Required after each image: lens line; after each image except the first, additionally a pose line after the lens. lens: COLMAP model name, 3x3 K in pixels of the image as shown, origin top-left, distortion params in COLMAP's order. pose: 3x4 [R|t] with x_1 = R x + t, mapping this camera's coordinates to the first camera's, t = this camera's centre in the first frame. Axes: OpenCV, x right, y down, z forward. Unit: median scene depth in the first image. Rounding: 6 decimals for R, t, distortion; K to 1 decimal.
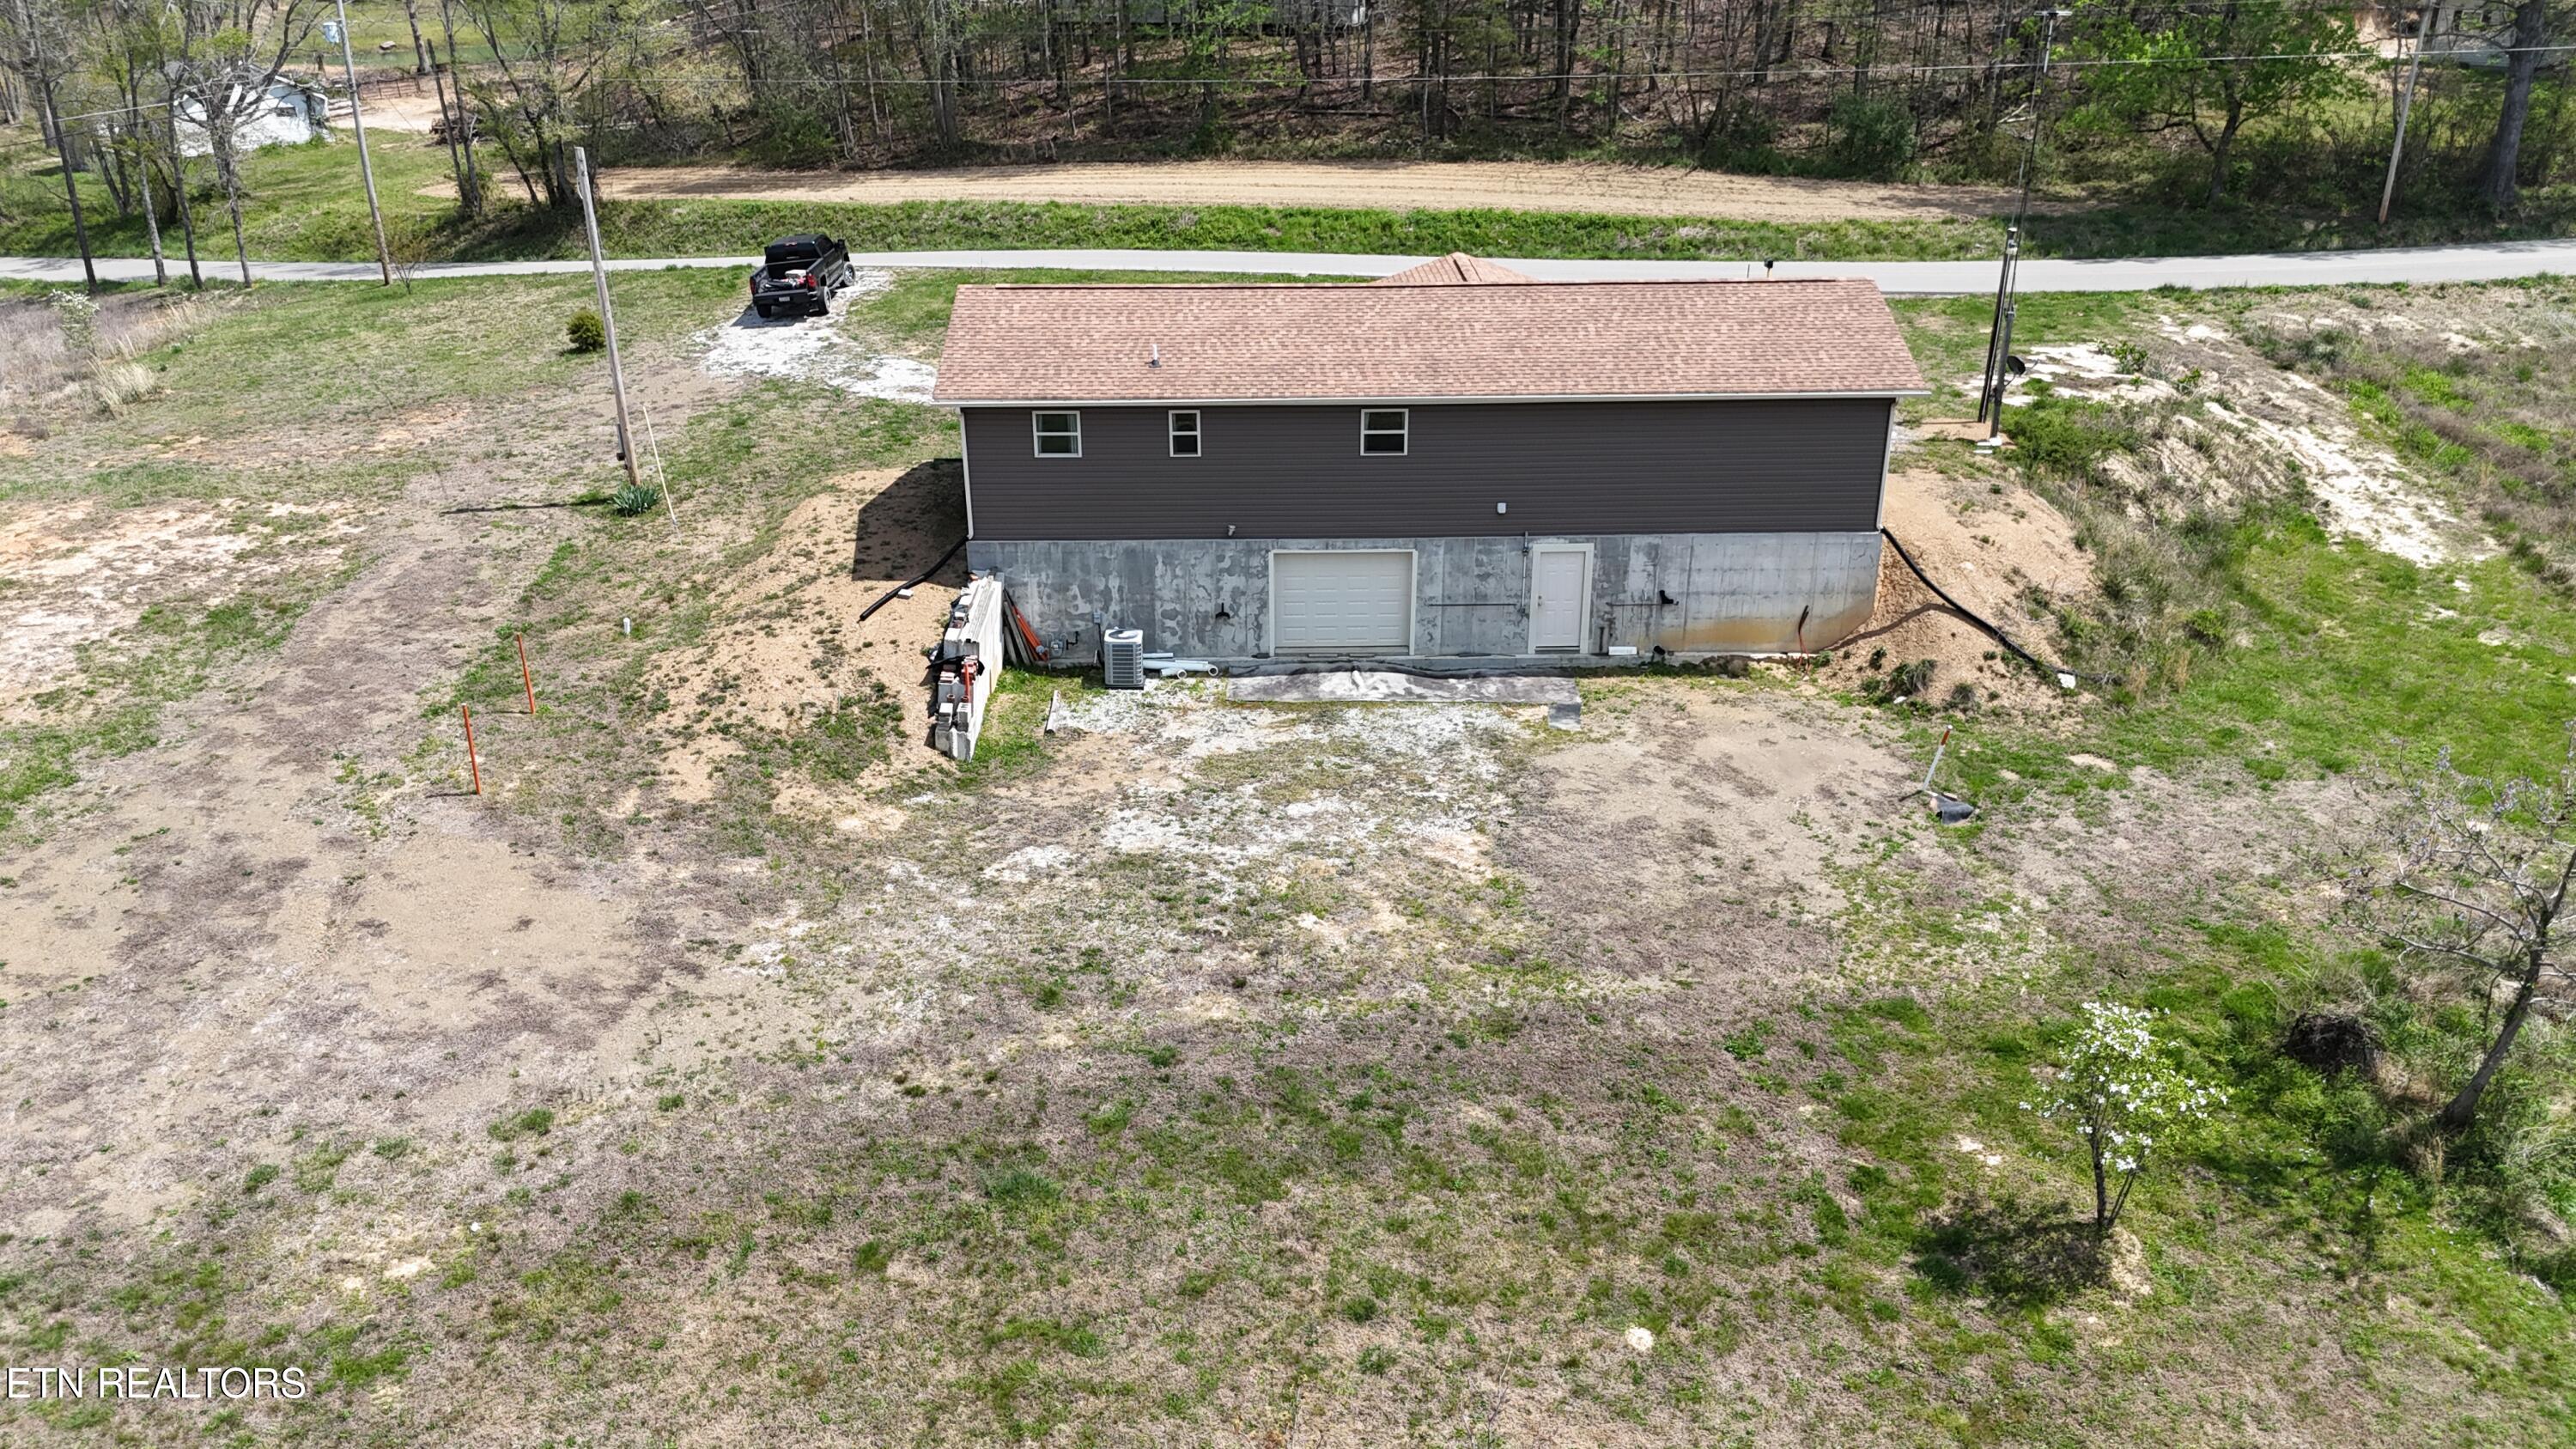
lens RADIAL K [[1901.1, 0, 1273.3], [0, 1901.1, 722.6], [0, 0, 1]] dist [0.060771, -0.043162]
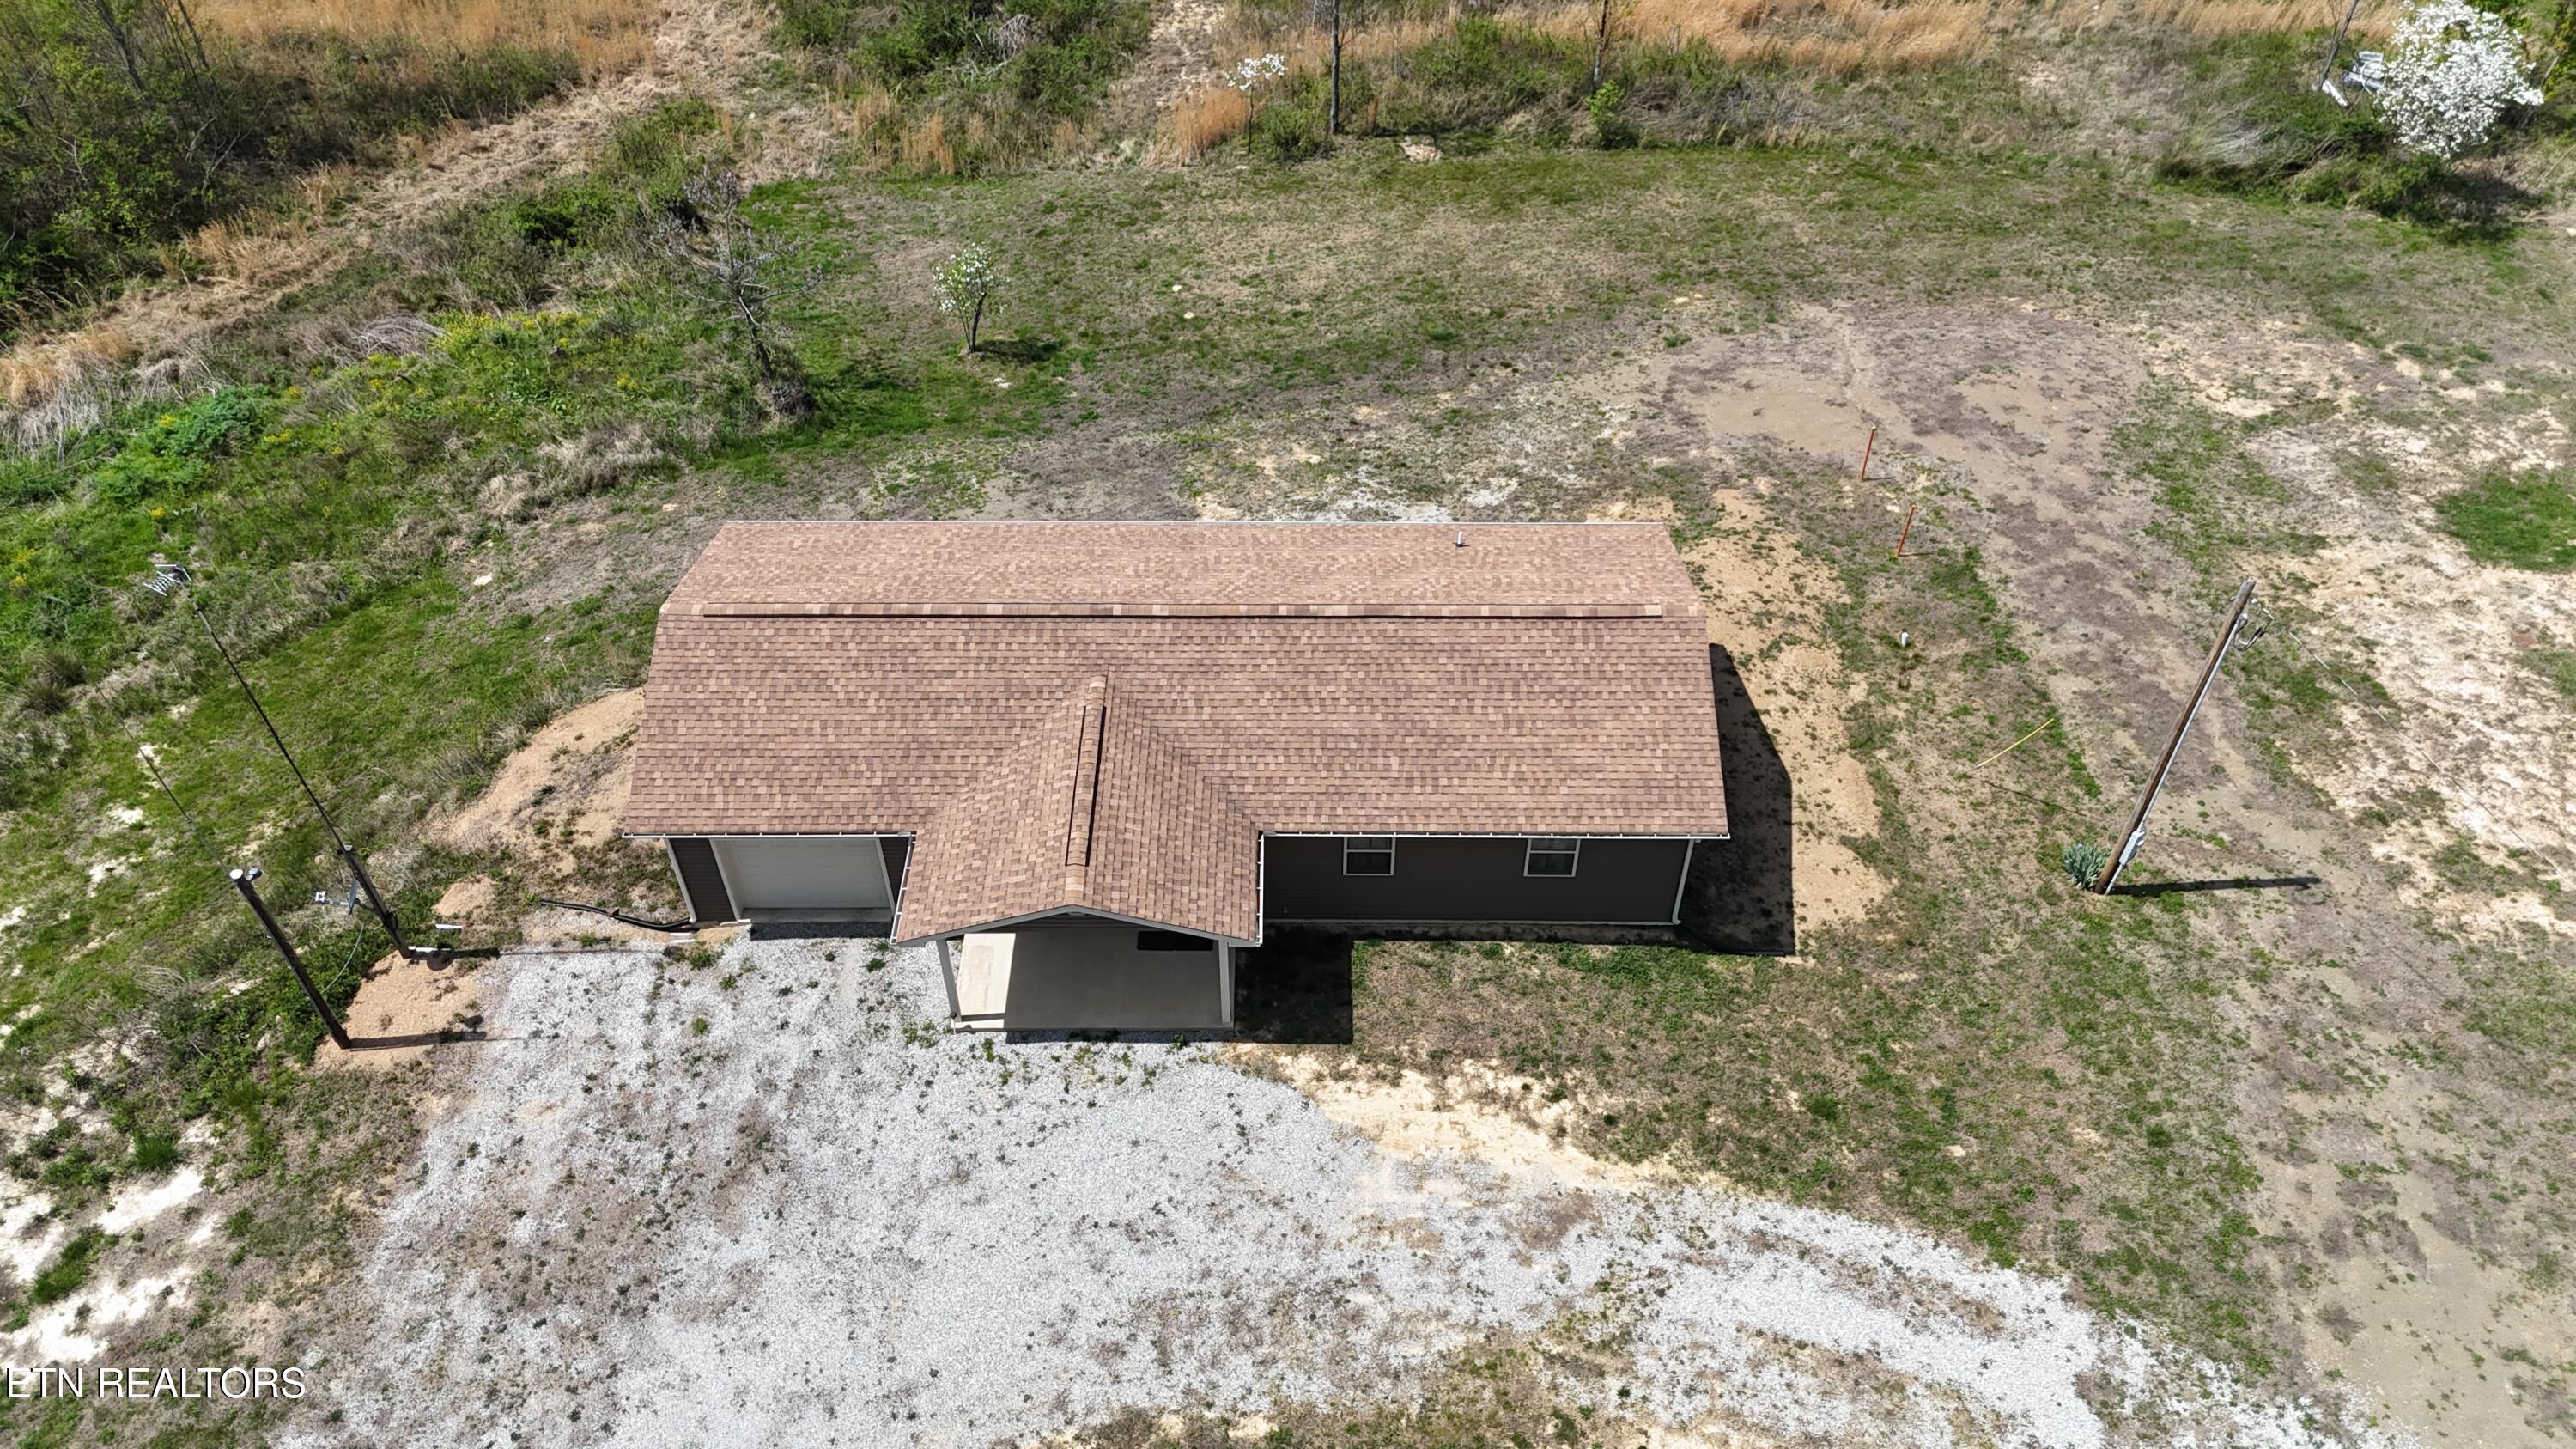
lens RADIAL K [[1901.1, 0, 1273.0], [0, 1901.1, 739.8], [0, 0, 1]] dist [0.060771, -0.043162]
pose [[-0.999849, -0.004476, 0.016814, 0.021816], [0.013966, 0.369969, 0.928939, -1.157100], [-0.010379, 0.929033, -0.369850, 1.564663]]
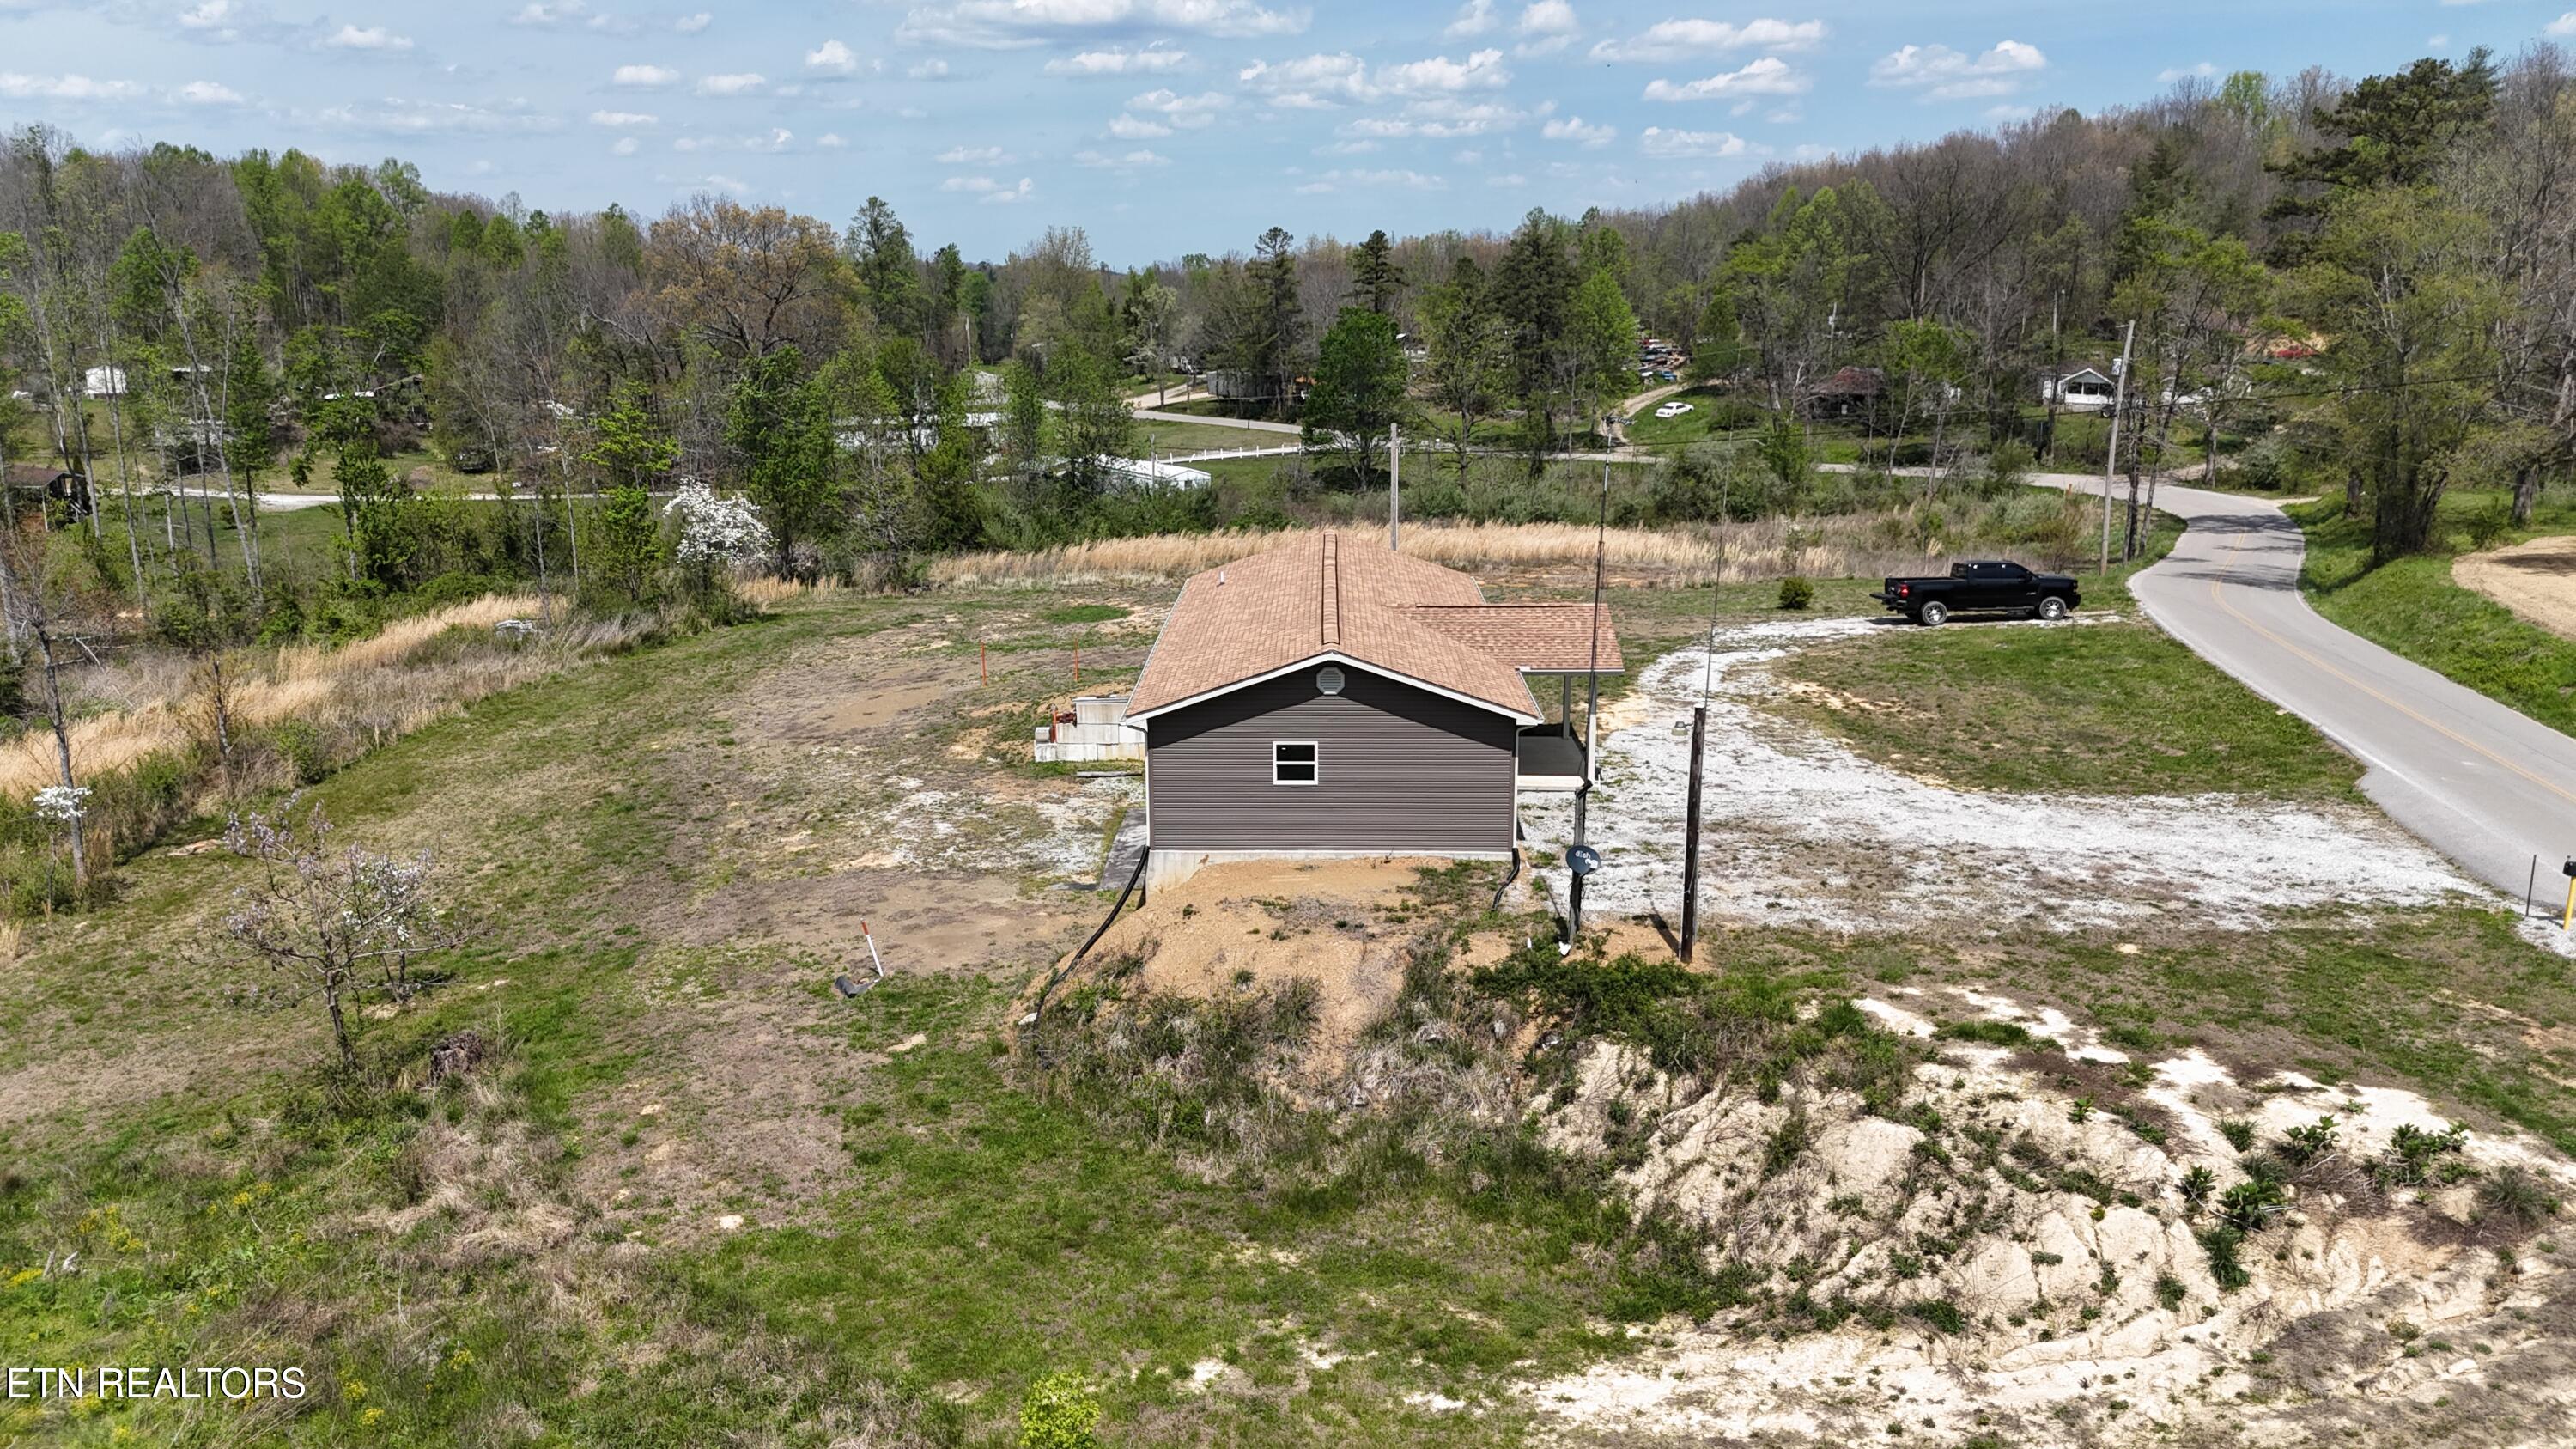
lens RADIAL K [[1901.1, 0, 1284.9], [0, 1901.1, 732.8], [0, 0, 1]] dist [0.060771, -0.043162]
pose [[-0.030037, 0.237167, -0.971004, 1.415021], [-0.378631, 0.896349, 0.230645, -0.460170], [0.925060, 0.374581, 0.062875, 1.064001]]
